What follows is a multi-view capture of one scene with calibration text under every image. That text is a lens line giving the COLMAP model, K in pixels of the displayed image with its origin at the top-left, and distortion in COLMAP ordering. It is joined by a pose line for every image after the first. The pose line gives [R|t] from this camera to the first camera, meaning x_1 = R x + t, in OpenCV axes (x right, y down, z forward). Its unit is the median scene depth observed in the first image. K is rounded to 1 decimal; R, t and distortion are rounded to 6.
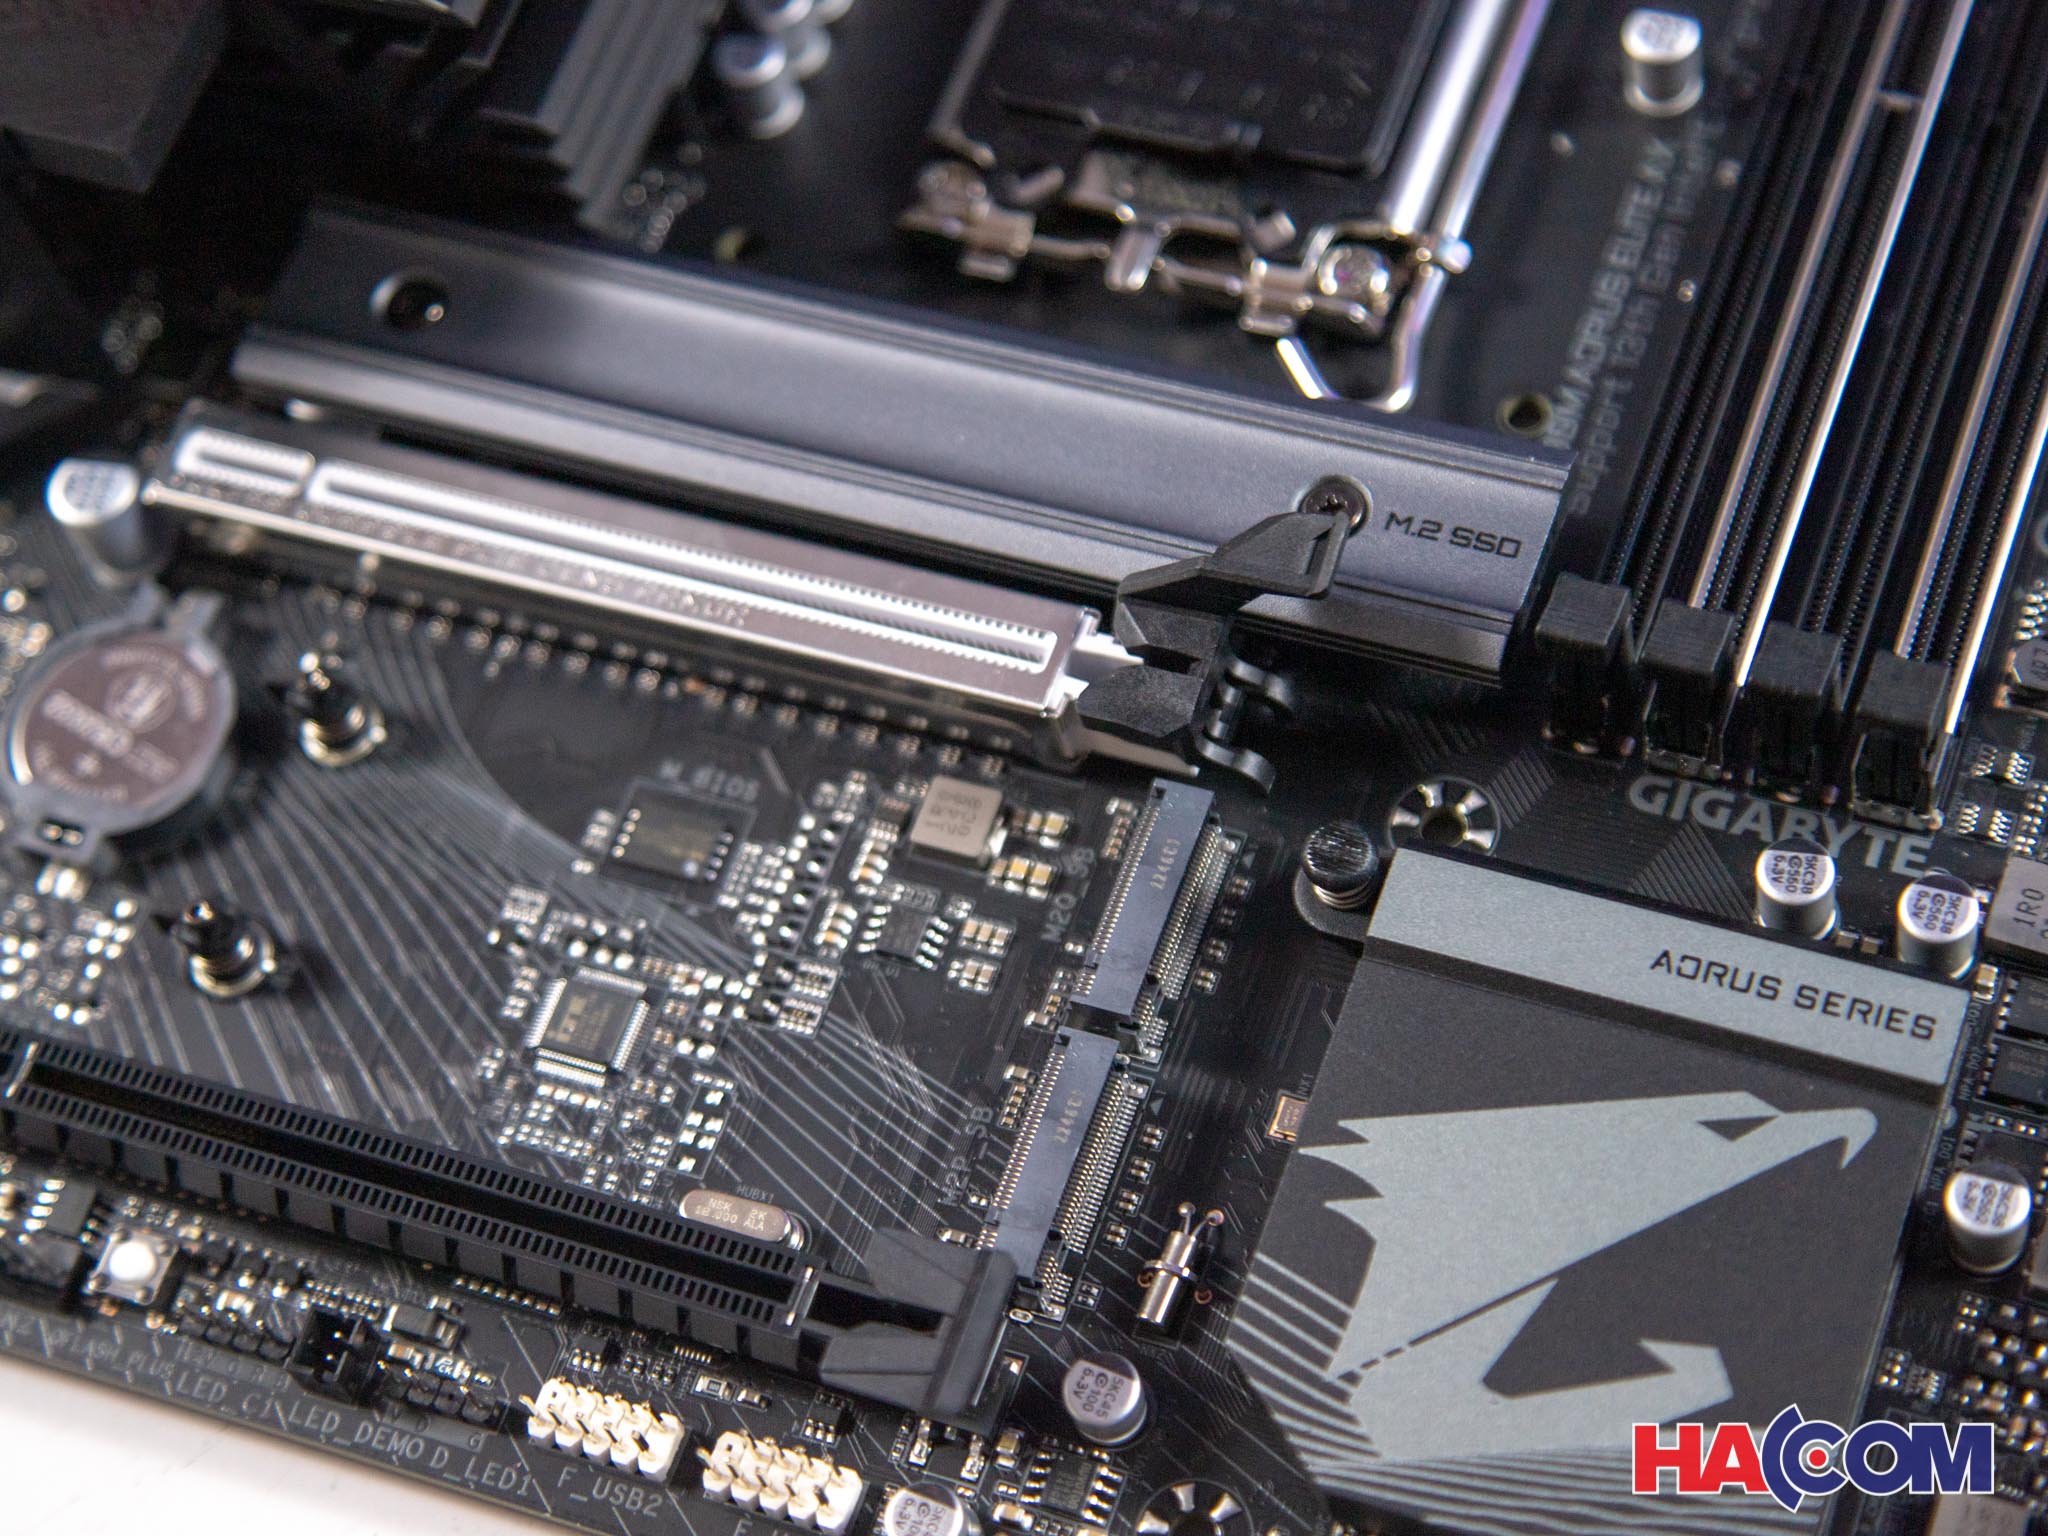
lens RADIAL K [[4463.9, 0, 1020.9], [0, 4463.9, 771.9], [0, 0, 1]] dist [0.117642, 0.000000]
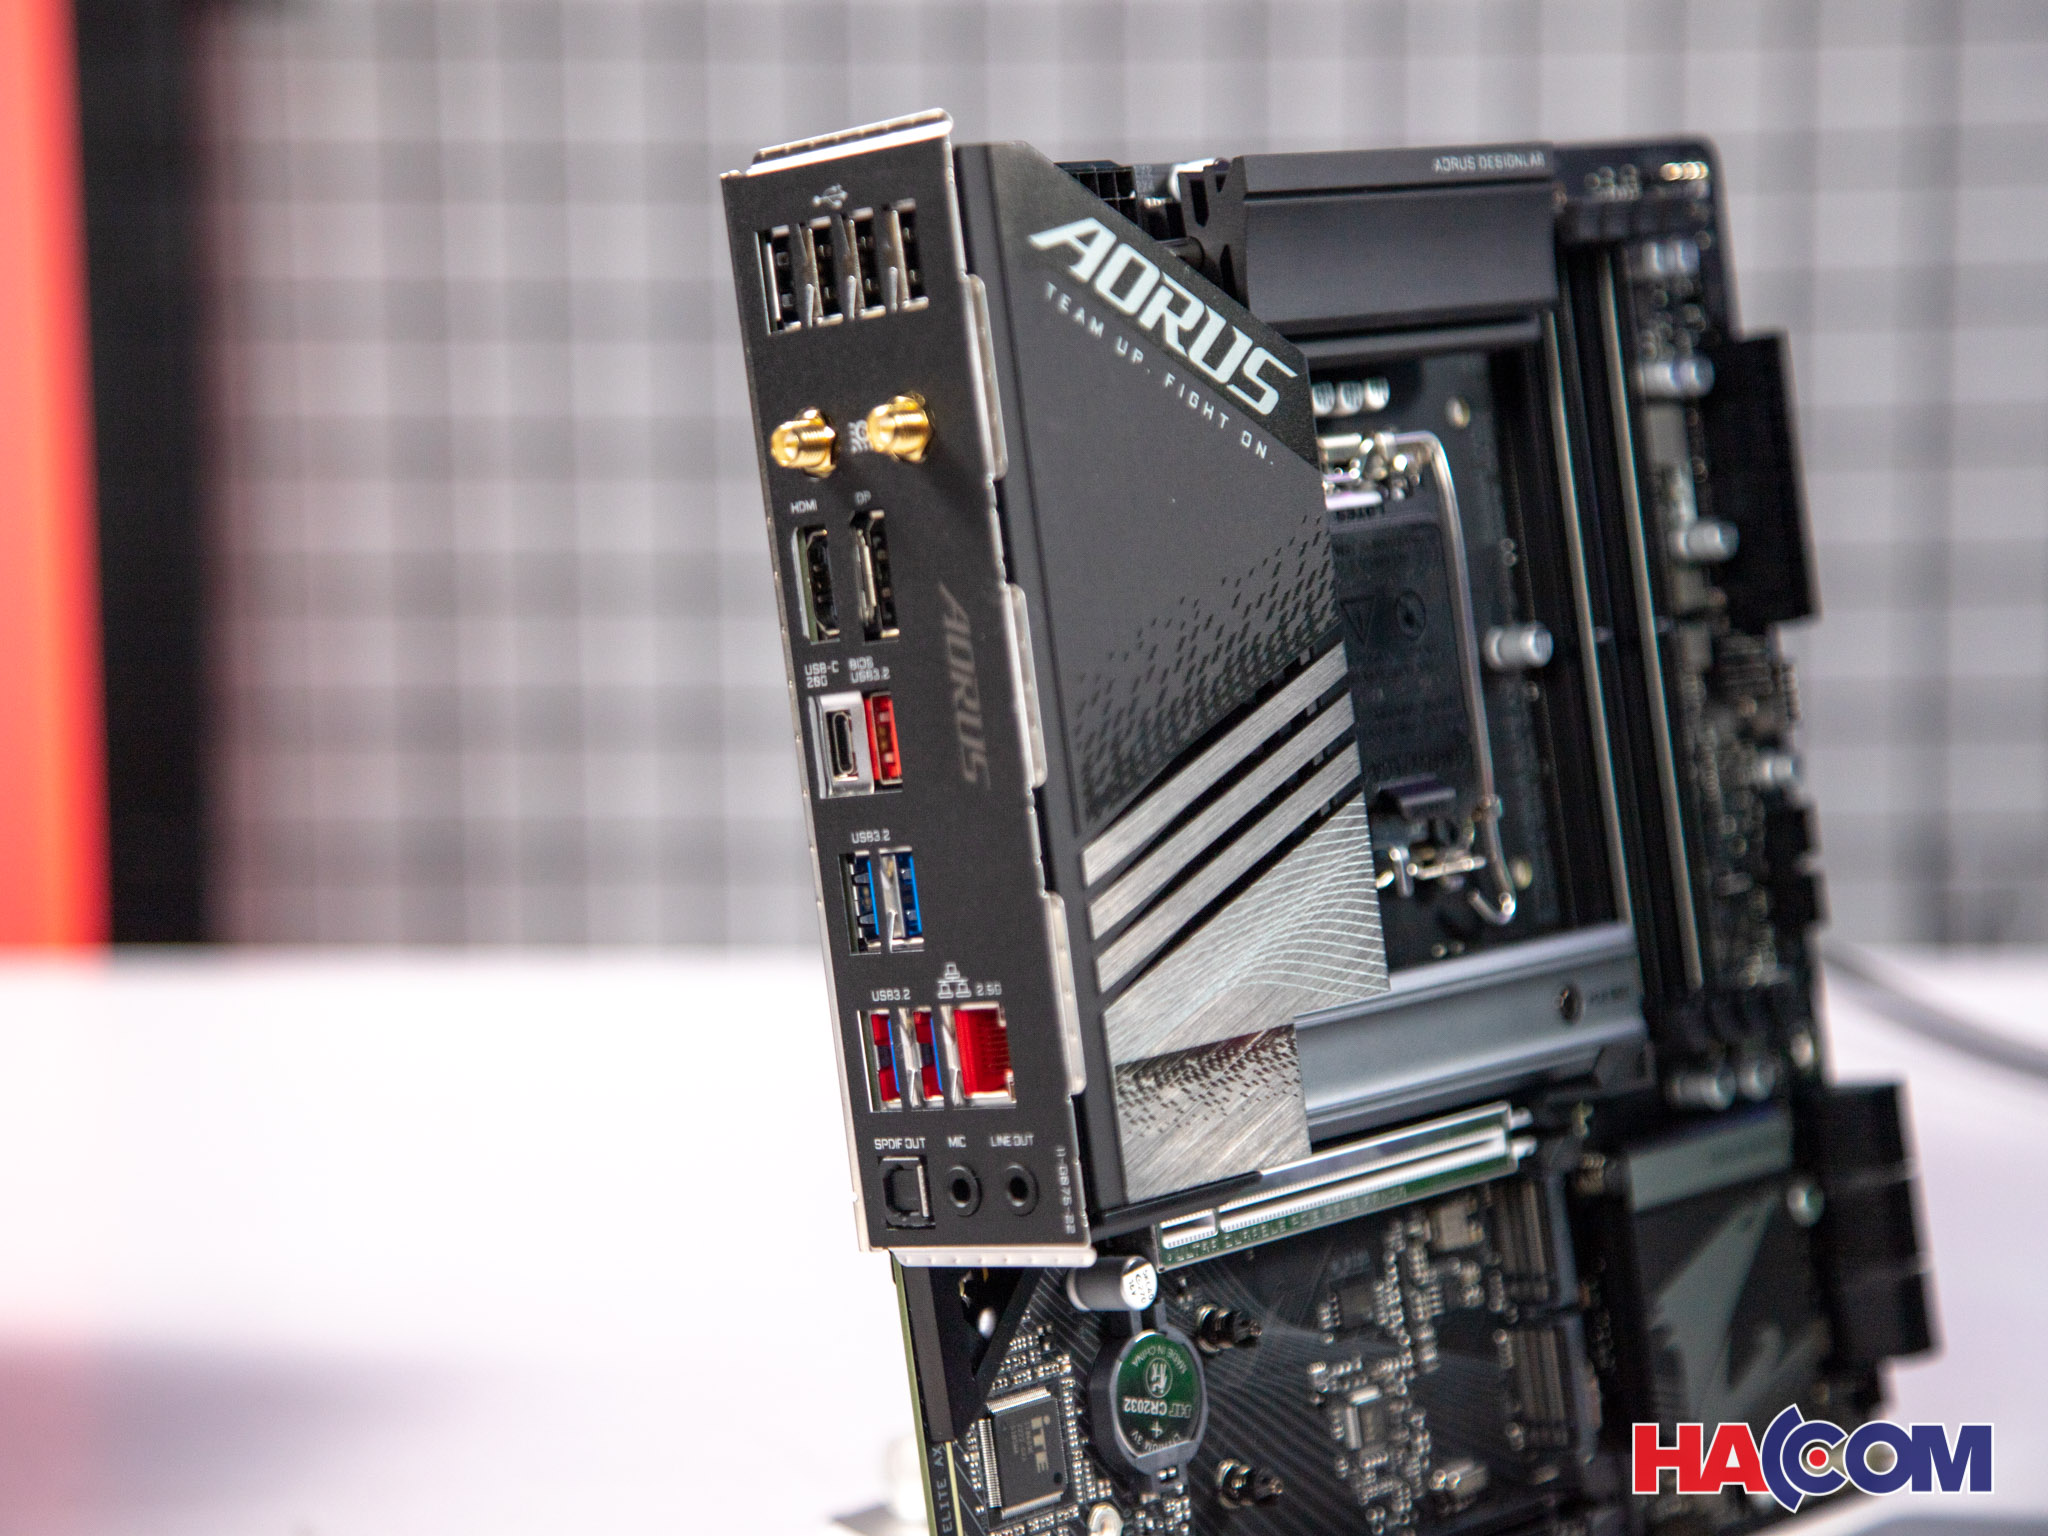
lens RADIAL K [[5127.5, 0, 1022.9], [0, 5127.5, 771.8], [0, 0, 1]] dist [0.121244, 0.000000]
pose [[0.445650, -0.432335, 0.783890, -1.678549], [-0.087638, 0.850376, 0.518827, -1.237399], [-0.890907, -0.299913, 0.341081, 0.483000]]
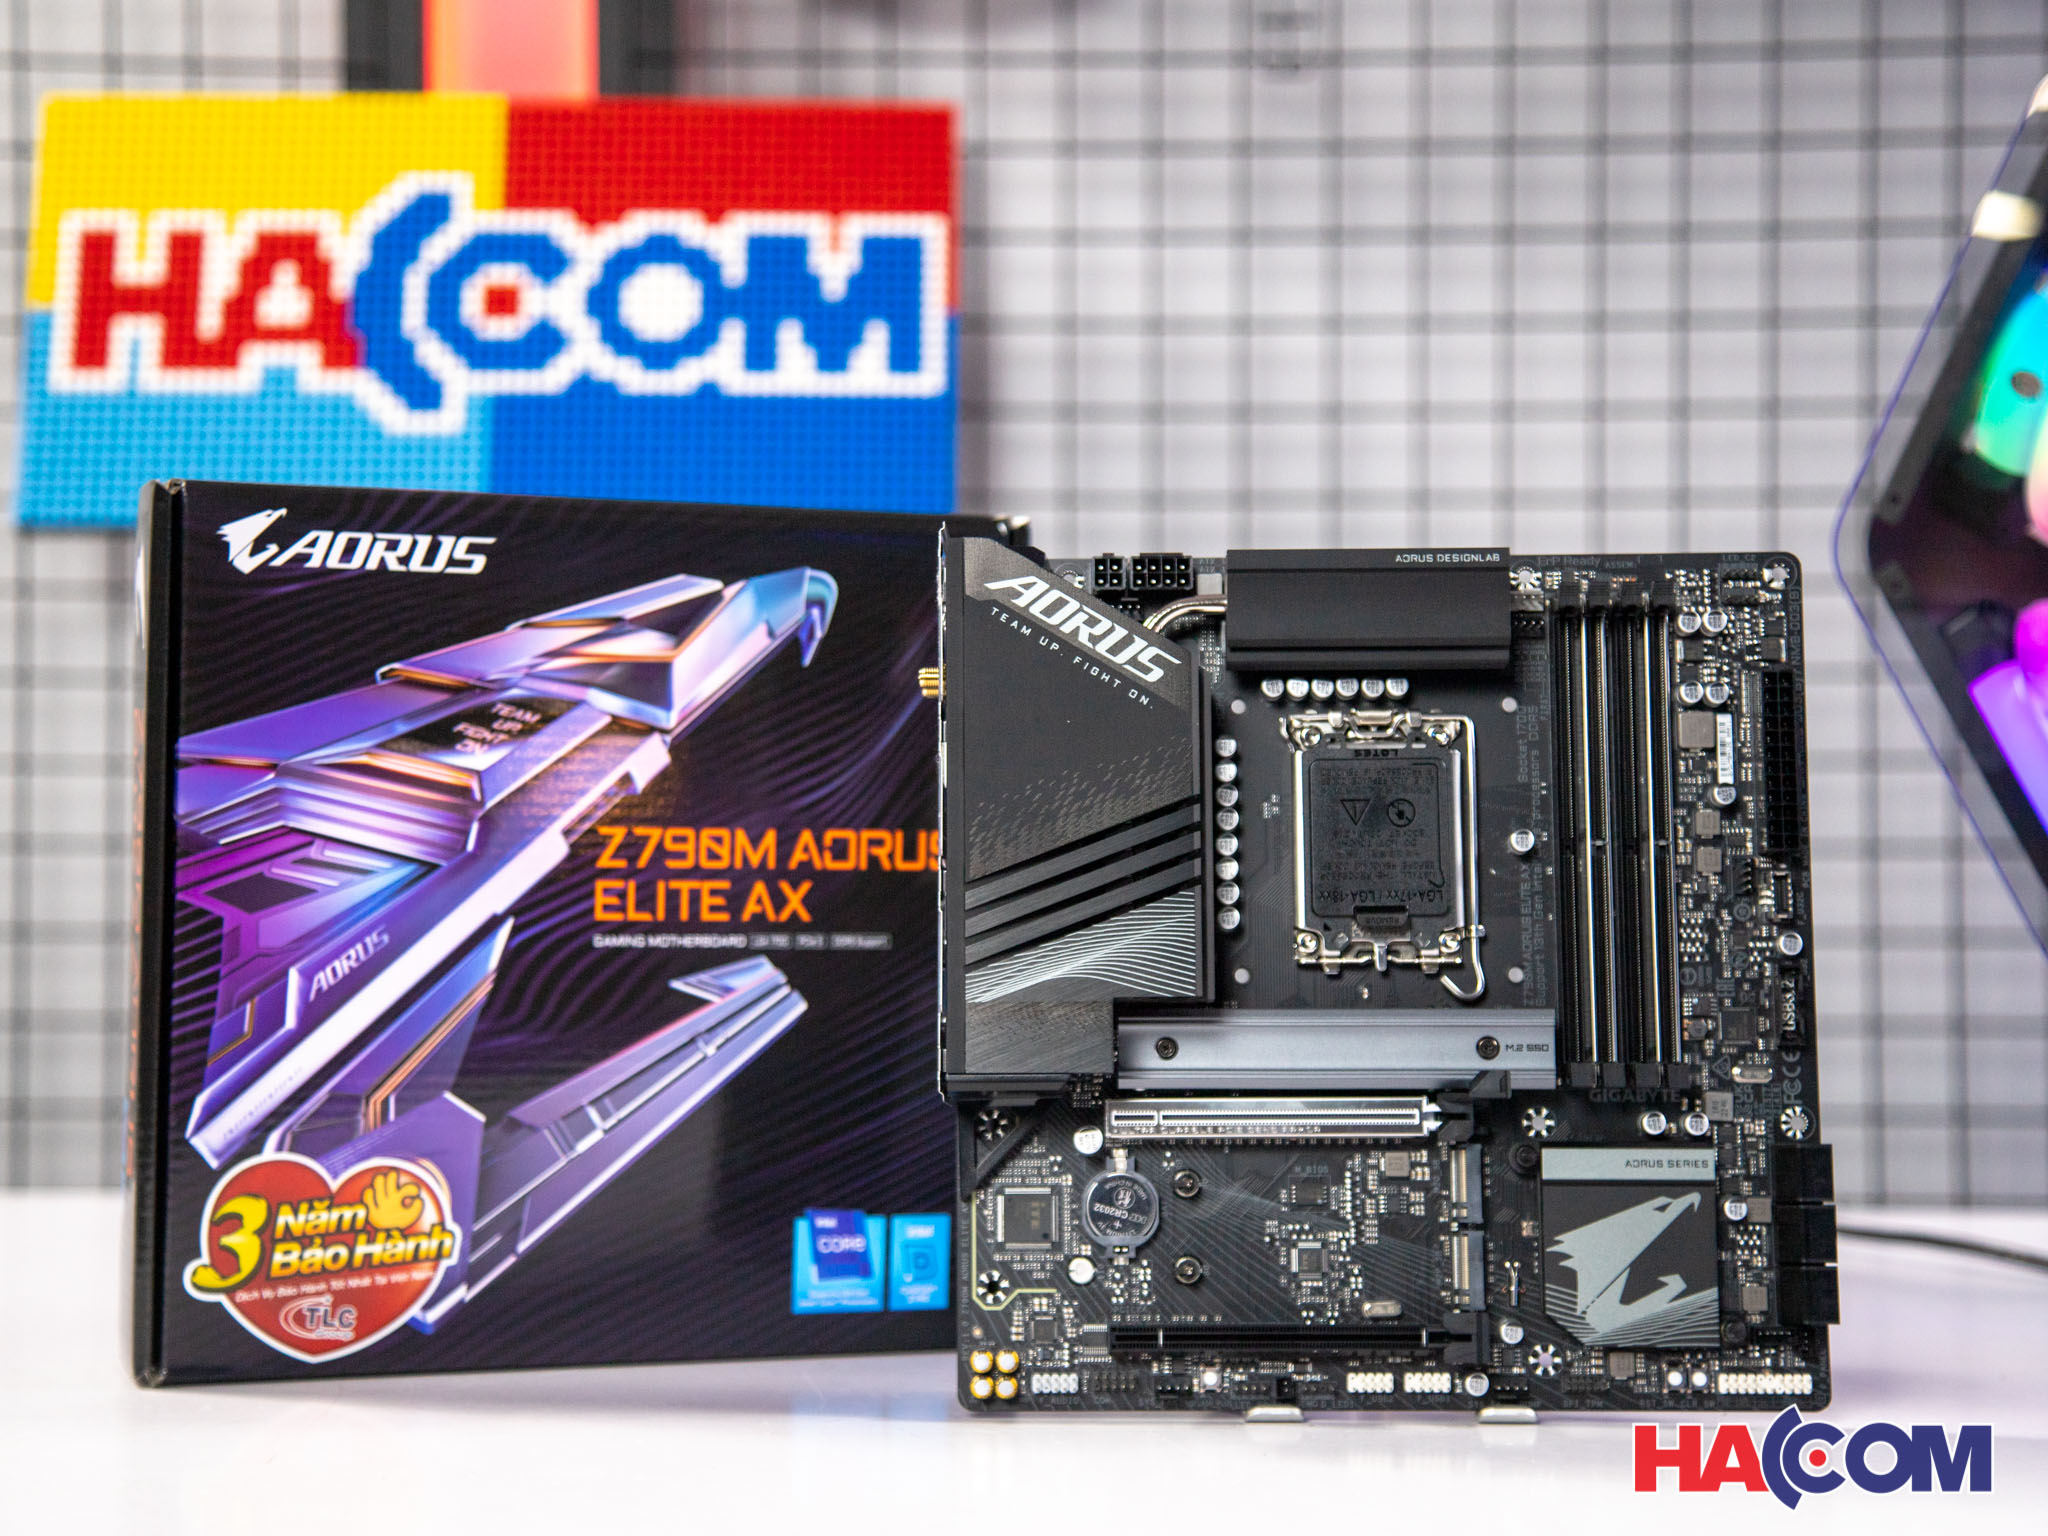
lens RADIAL K [[3458.1, 0, 1024.3], [0, 3458.1, 766.6], [0, 0, 1]] dist [0.029648, 0.000000]
pose [[0.925486, -0.325702, 0.193375, -0.651008], [0.240467, 0.899651, 0.364421, -1.219696], [-0.292663, -0.290766, 0.910935, -1.114088]]
